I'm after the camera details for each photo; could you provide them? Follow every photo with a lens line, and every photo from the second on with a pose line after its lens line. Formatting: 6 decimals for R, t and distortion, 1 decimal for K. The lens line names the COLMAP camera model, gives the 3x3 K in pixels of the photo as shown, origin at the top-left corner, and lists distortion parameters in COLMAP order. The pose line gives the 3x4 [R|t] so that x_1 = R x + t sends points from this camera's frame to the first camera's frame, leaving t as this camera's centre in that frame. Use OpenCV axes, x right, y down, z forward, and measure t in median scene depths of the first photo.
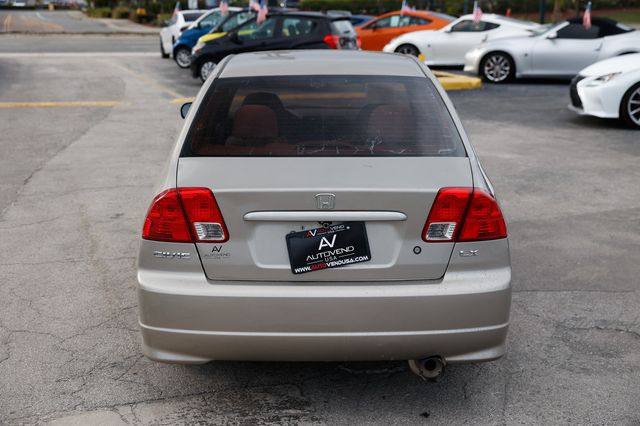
lens RADIAL K [[858.4, 0, 320.1], [0, 858.4, 216.8], [0, 0, 1]] dist [0.110630, 0.000000]
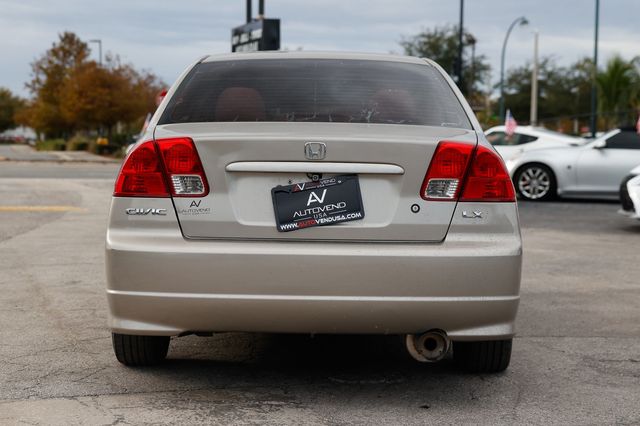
lens RADIAL K [[1088.6, 0, 307.0], [0, 1088.6, 239.5], [0, 0, 1]] dist [0.134645, 0.000000]
pose [[0.999796, 0.016220, -0.012076, 0.011943], [-0.017848, 0.988540, -0.149903, 0.230586], [0.009506, 0.150087, 0.988627, -0.127988]]
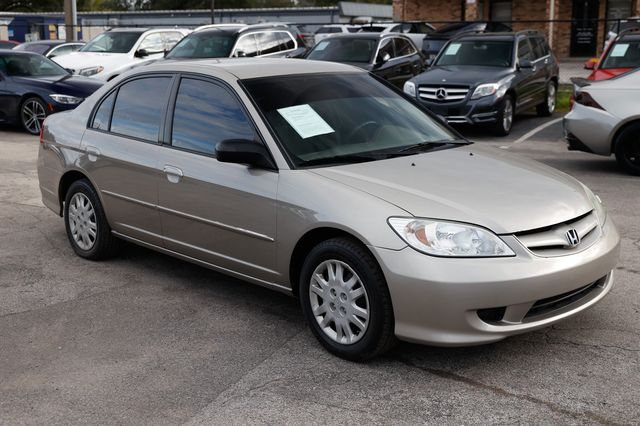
lens RADIAL K [[784.9, 0, 320.8], [0, 784.9, 212.9], [0, 0, 1]] dist [0.079751, 0.000000]
pose [[-0.723058, 0.153454, -0.673527, 0.968168], [-0.157765, 0.912561, 0.377282, -0.596142], [0.672530, 0.379056, -0.635625, 2.565349]]
